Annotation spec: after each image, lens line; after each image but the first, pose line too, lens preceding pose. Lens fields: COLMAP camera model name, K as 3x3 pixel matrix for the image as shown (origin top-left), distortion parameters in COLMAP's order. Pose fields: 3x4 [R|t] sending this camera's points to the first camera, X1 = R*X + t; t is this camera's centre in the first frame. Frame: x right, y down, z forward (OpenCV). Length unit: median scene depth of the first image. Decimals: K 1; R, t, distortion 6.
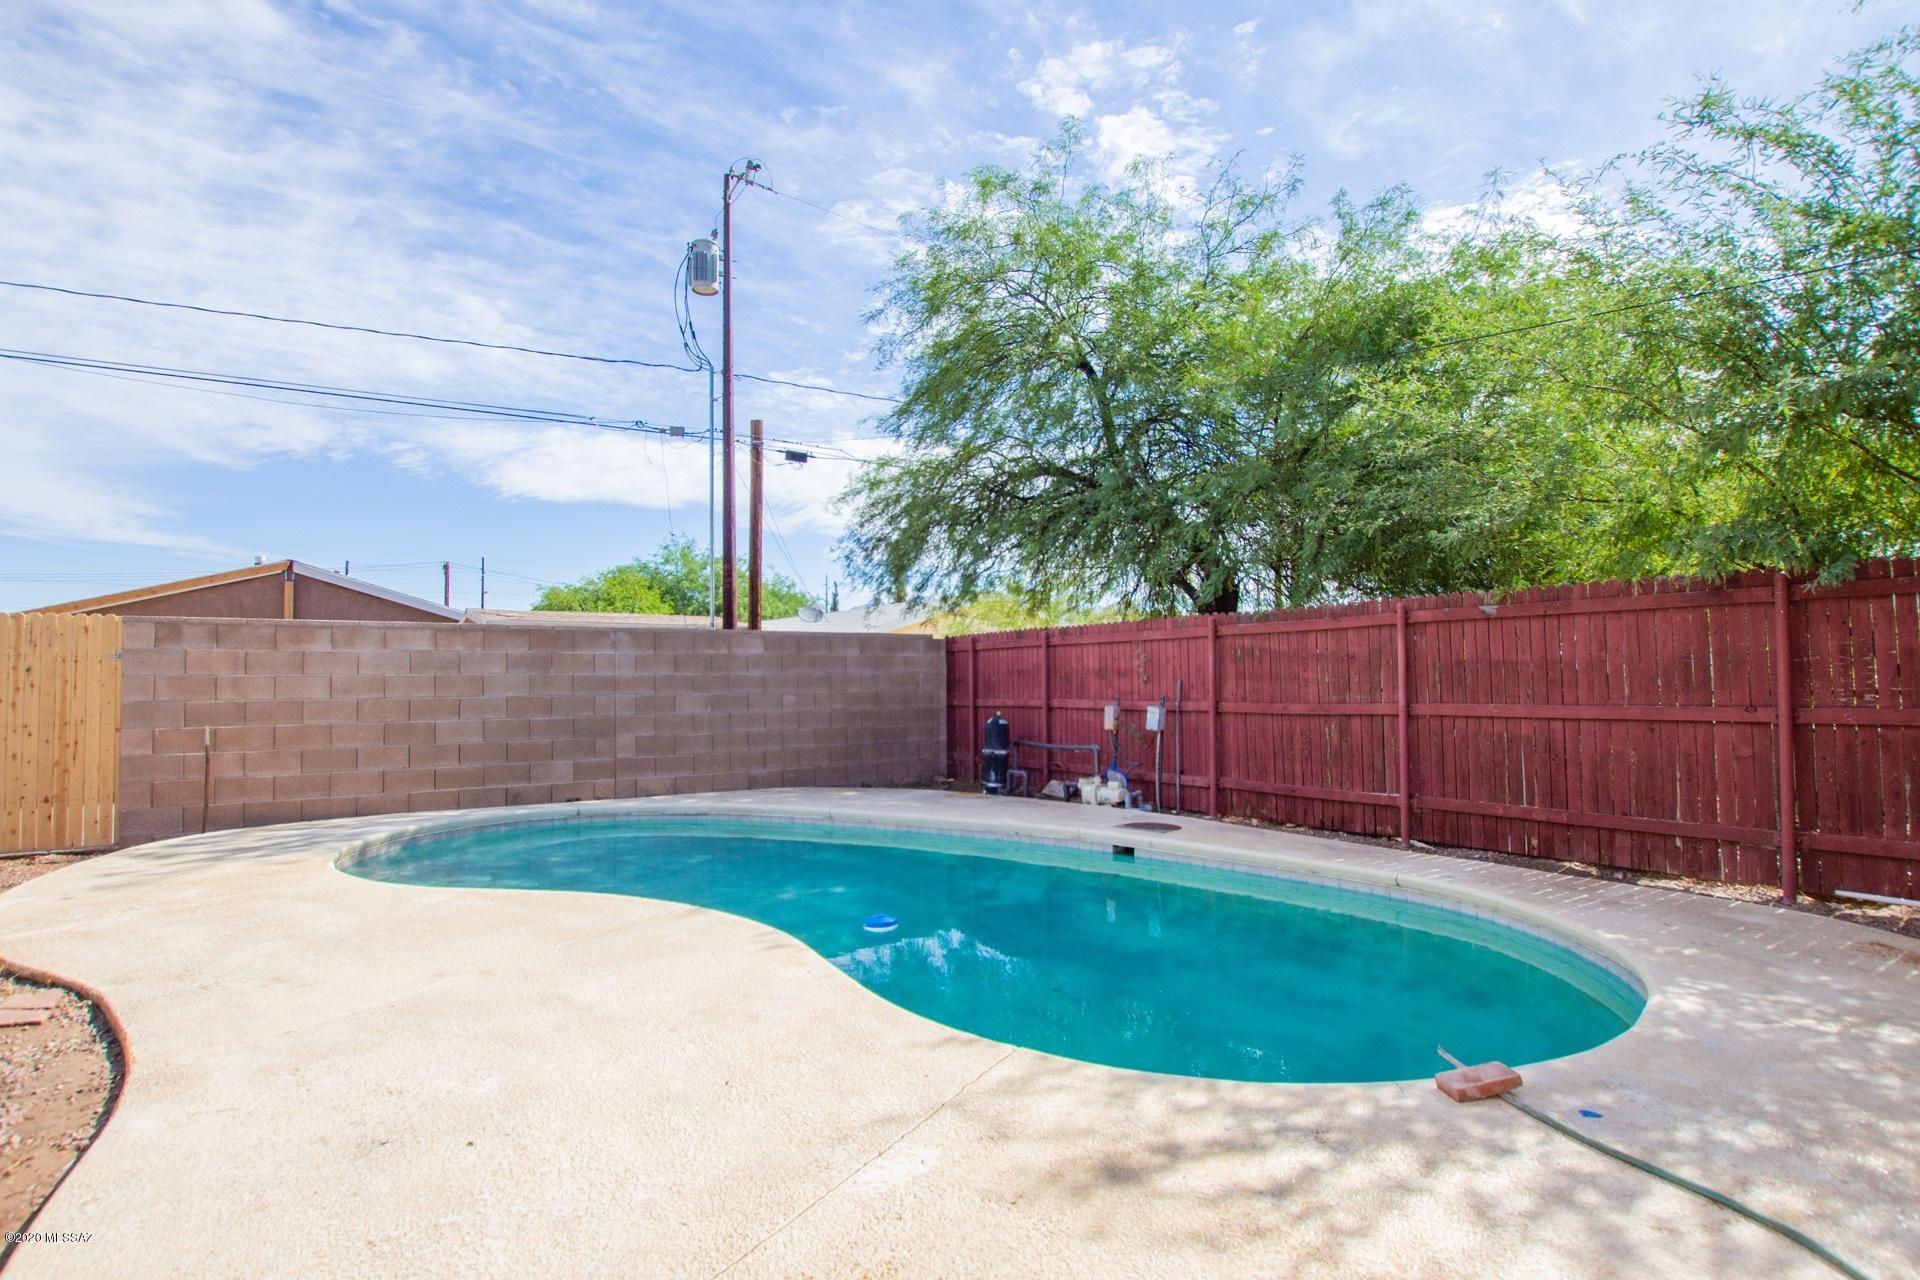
lens RADIAL K [[911.3, 0, 952.1], [0, 911.3, 646.7], [0, 0, 1]] dist [0.002893, 0.000557]
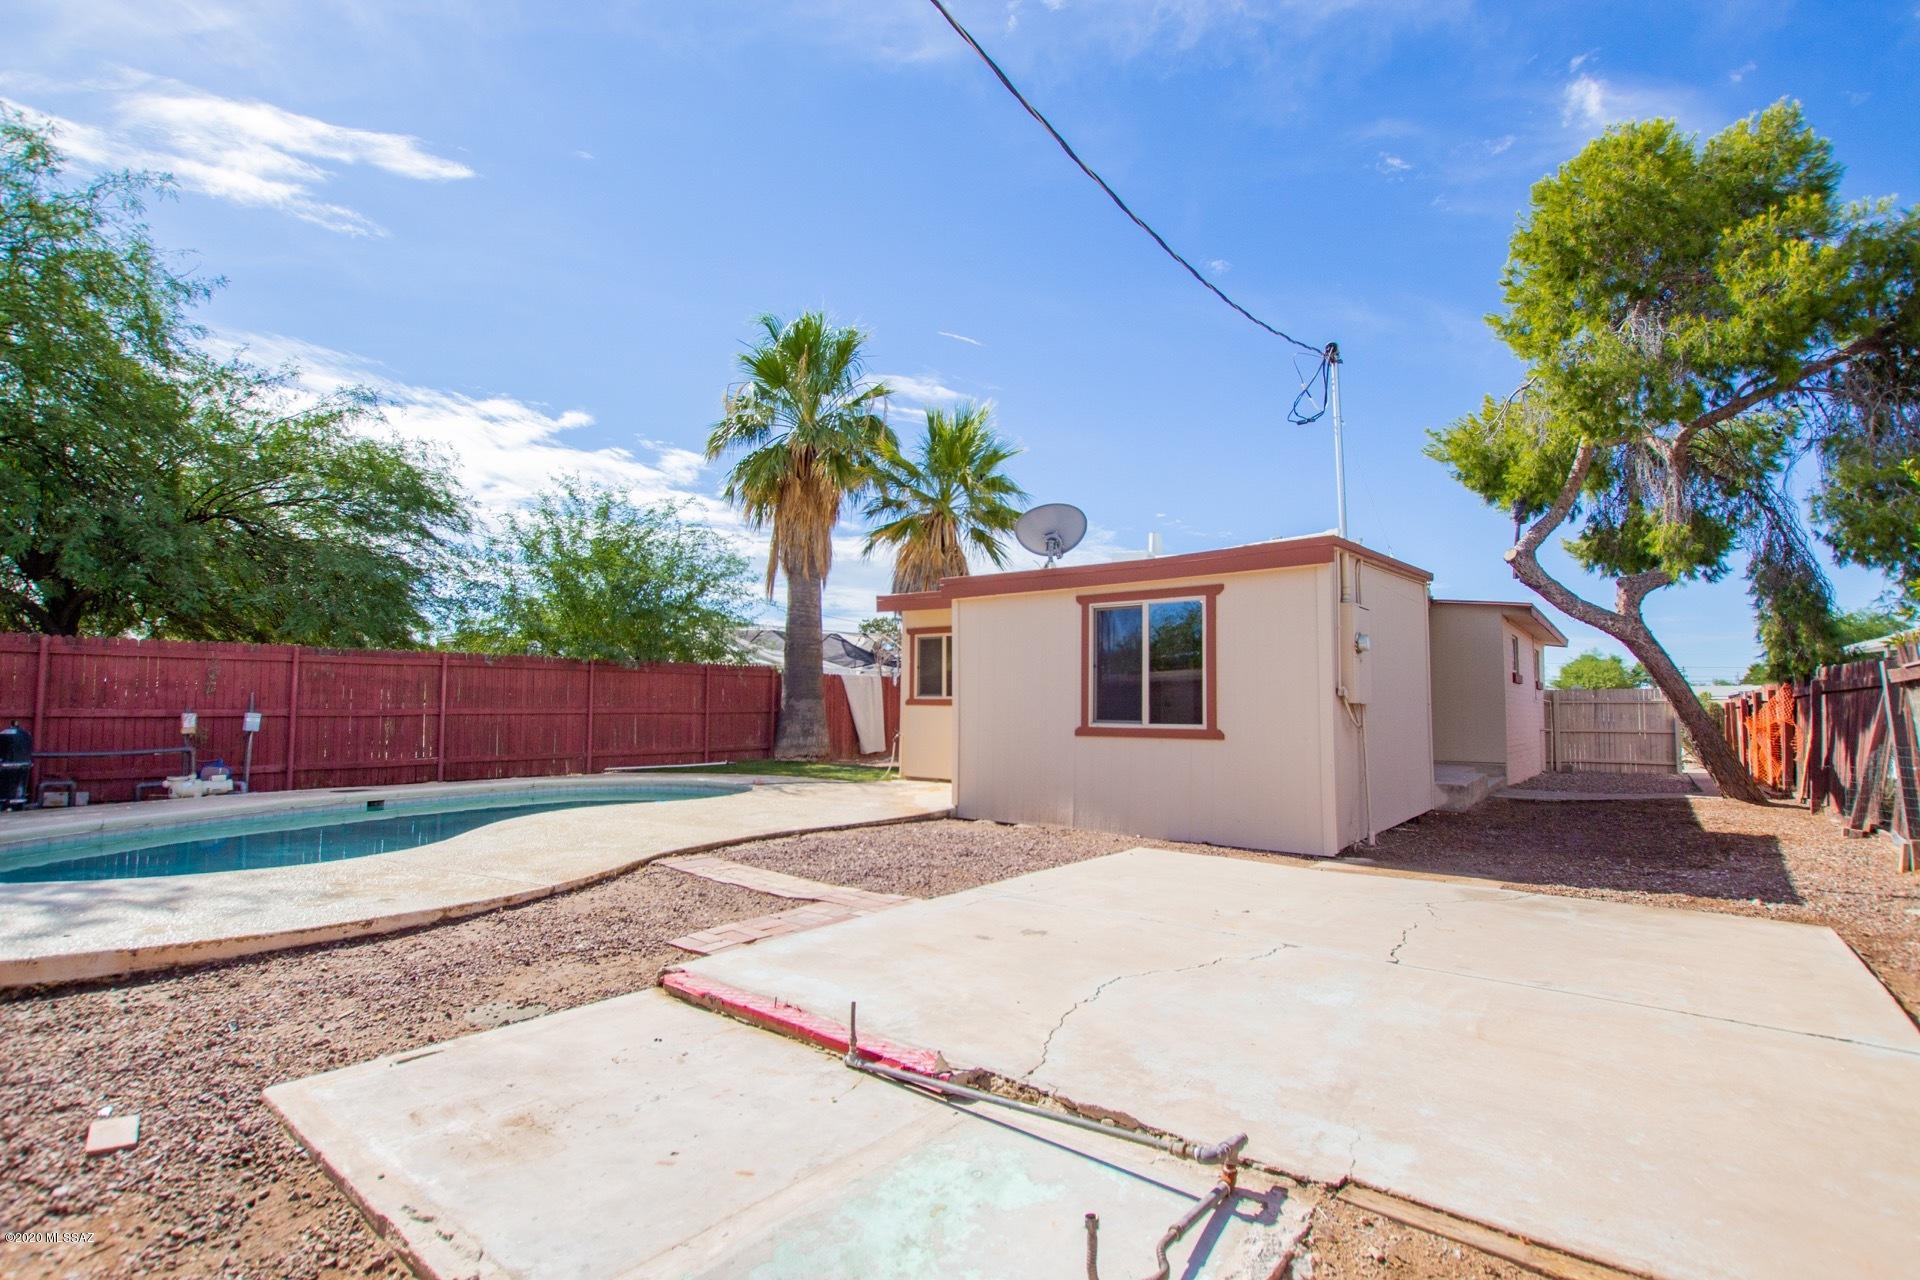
lens RADIAL K [[911.3, 0, 960.4], [0, 911.3, 642.0], [0, 0, 1]] dist [0.002893, 0.000557]
pose [[-0.237832, 0.066672, 0.969015, -1.335670], [-0.047075, 0.995678, -0.080061, 0.022677], [-0.970165, -0.064658, -0.233665, 0.352513]]
